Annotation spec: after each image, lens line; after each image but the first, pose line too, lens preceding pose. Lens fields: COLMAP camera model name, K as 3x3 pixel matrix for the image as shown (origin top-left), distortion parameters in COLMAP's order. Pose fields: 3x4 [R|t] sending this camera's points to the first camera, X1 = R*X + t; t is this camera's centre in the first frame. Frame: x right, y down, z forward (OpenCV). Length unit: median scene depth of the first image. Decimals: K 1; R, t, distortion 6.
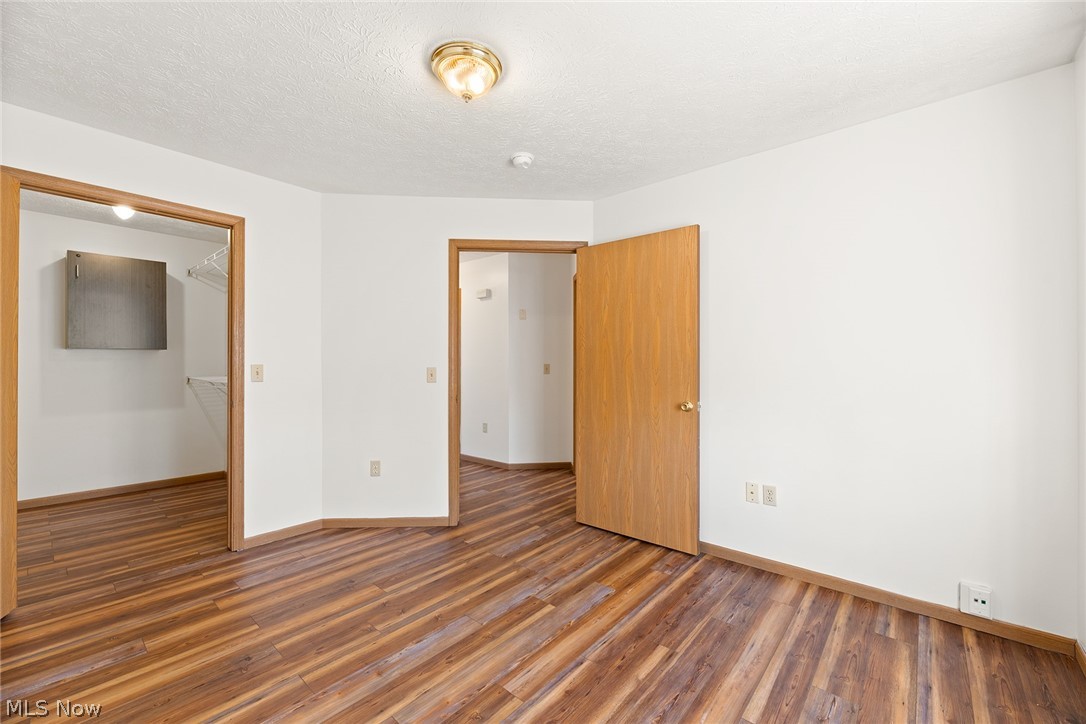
lens RADIAL K [[438.9, 0, 558.7], [0, 438.9, 358.3], [0, 0, 1]] dist [-0.001149, -0.000616]
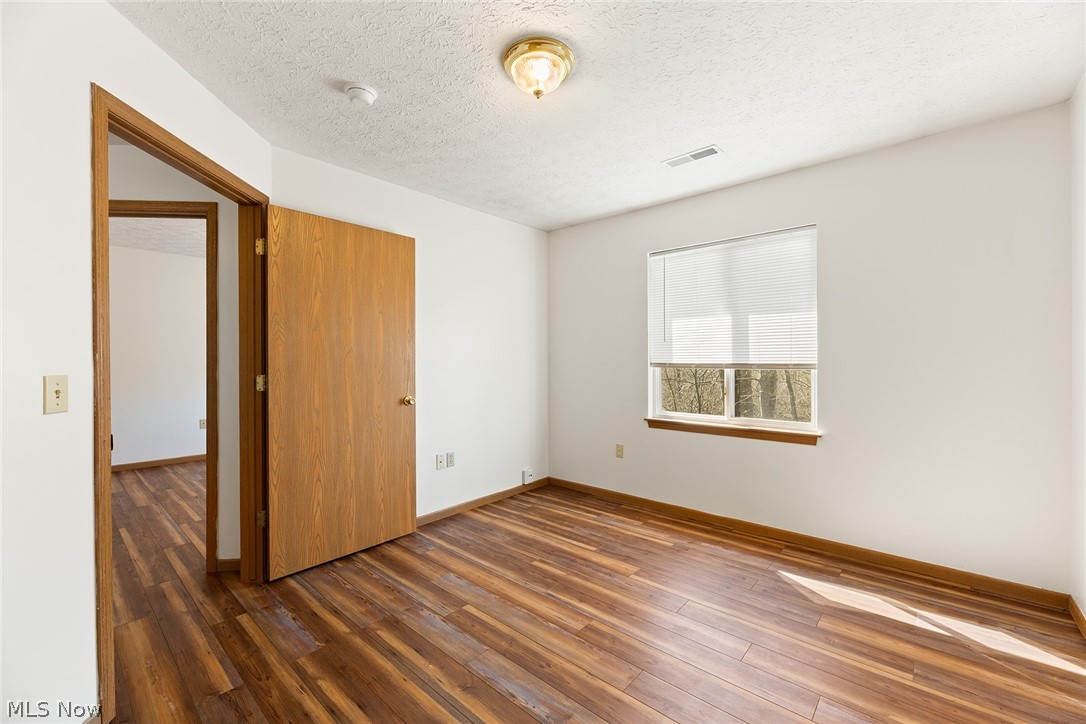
lens RADIAL K [[438.9, 0, 534.6], [0, 438.9, 362.4], [0, 0, 1]] dist [-0.001149, -0.000616]
pose [[0.043224, -0.007091, 0.999040, -0.922115], [-0.003870, 0.999966, 0.007265, 0.004554], [-0.999058, -0.004180, 0.043195, 0.743946]]
